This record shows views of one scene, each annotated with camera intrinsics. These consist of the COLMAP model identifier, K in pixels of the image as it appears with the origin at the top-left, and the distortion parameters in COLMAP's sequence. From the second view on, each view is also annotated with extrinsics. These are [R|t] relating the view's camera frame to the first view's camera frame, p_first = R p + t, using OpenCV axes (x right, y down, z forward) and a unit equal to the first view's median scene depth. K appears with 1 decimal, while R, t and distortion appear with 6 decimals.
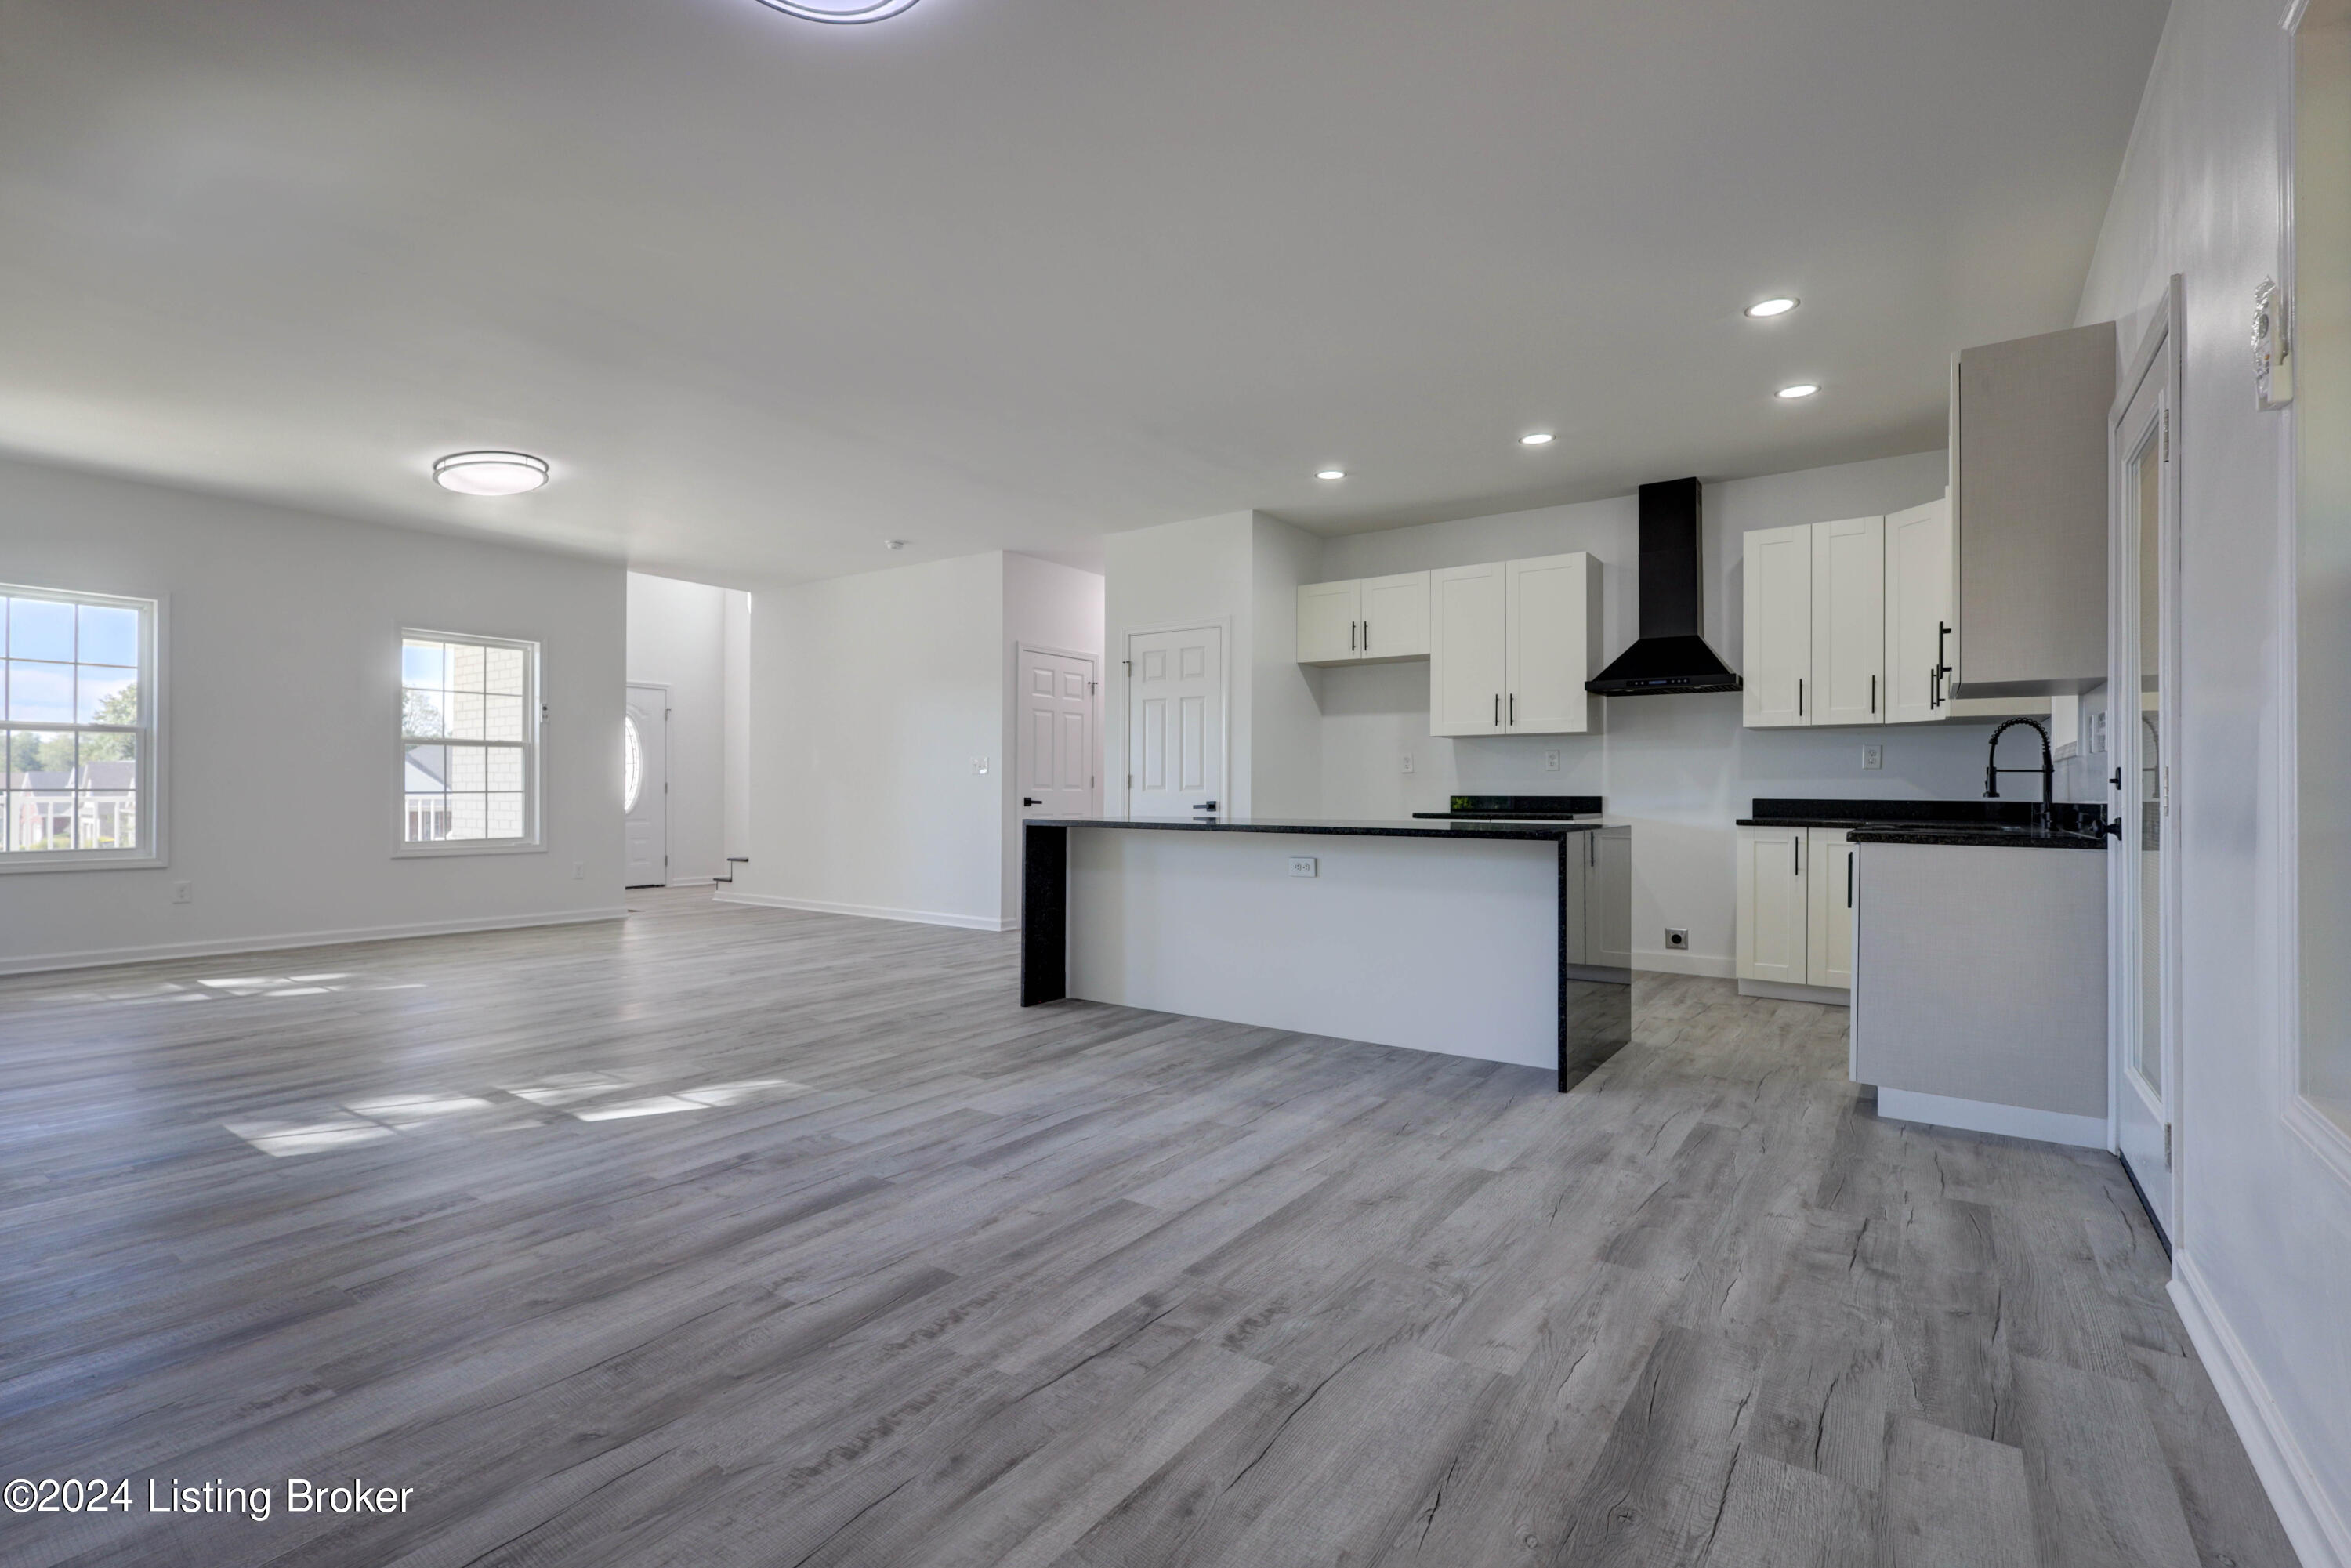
lens RADIAL K [[1073.9, 0, 1175.5], [0, 1073.9, 784.0], [0, 0, 1]] dist [0.000601, 0.000088]
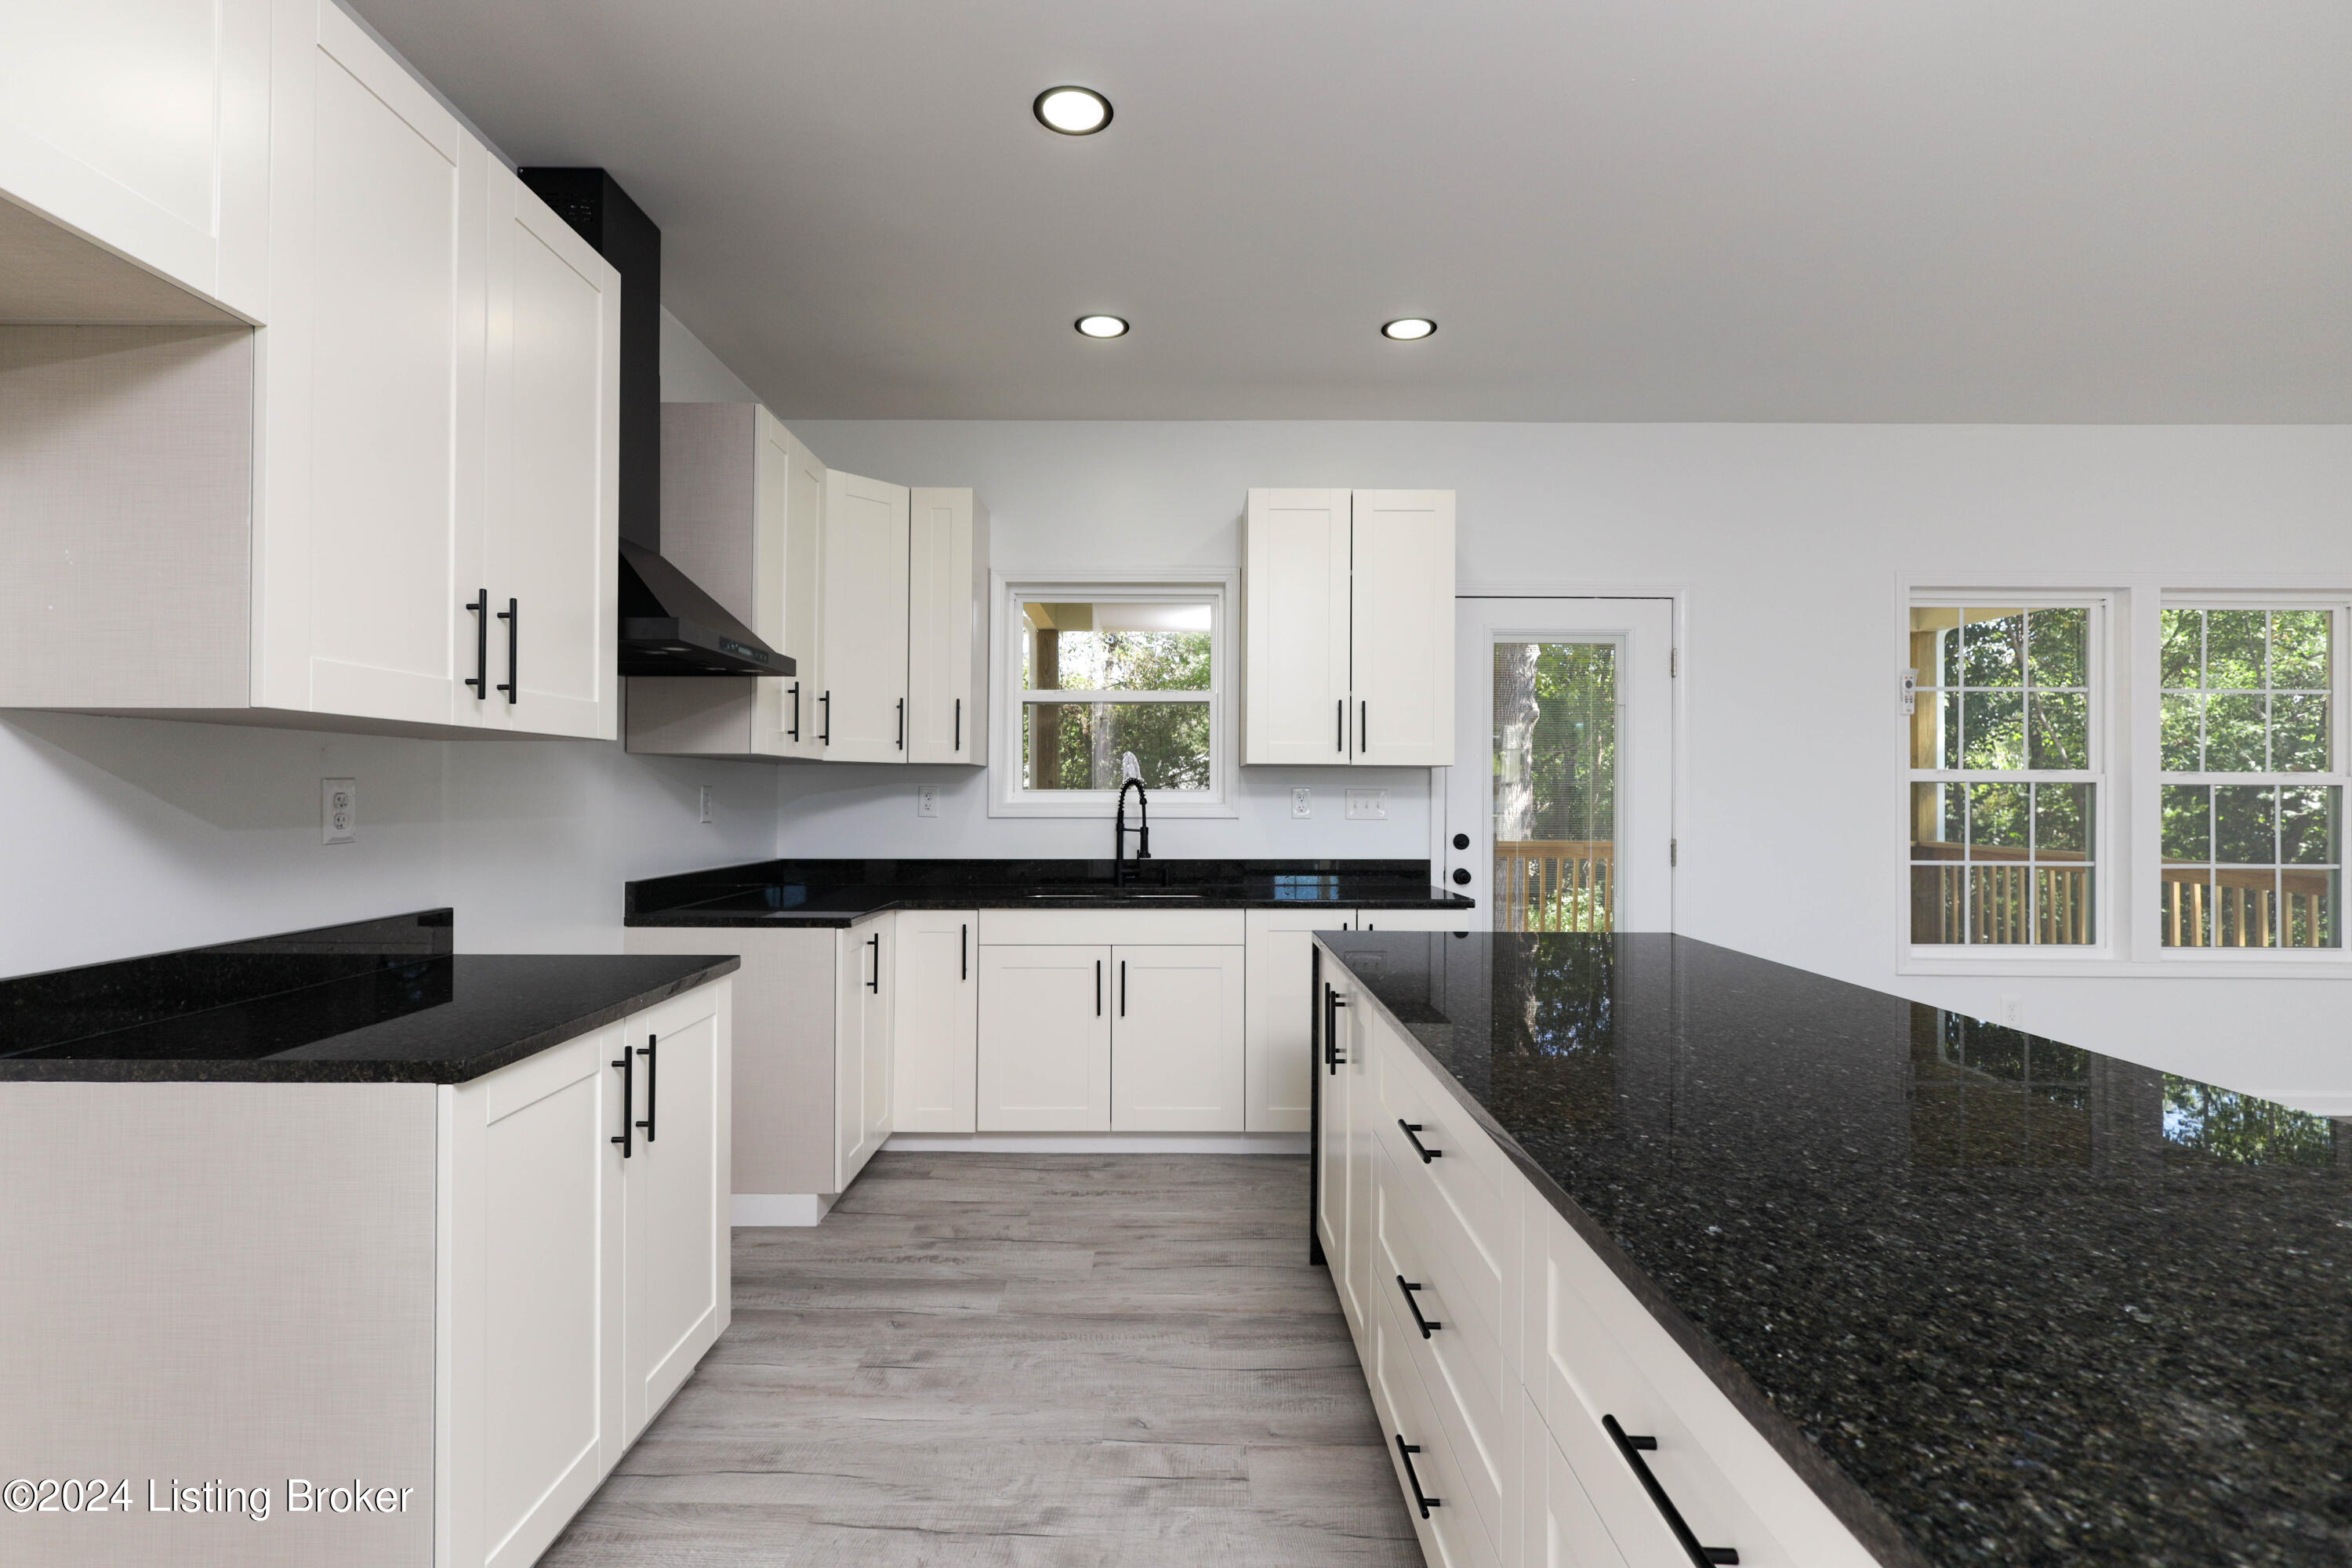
lens RADIAL K [[1074.4, 0, 1176.0], [0, 1074.4, 784.0], [0, 0, 1]] dist [0.000601, 0.000088]
pose [[-0.578034, 0.006317, 0.815988, -0.065957], [0.001460, 0.999976, -0.006707, -0.037709], [-0.816012, -0.002686, -0.578029, 1.337586]]
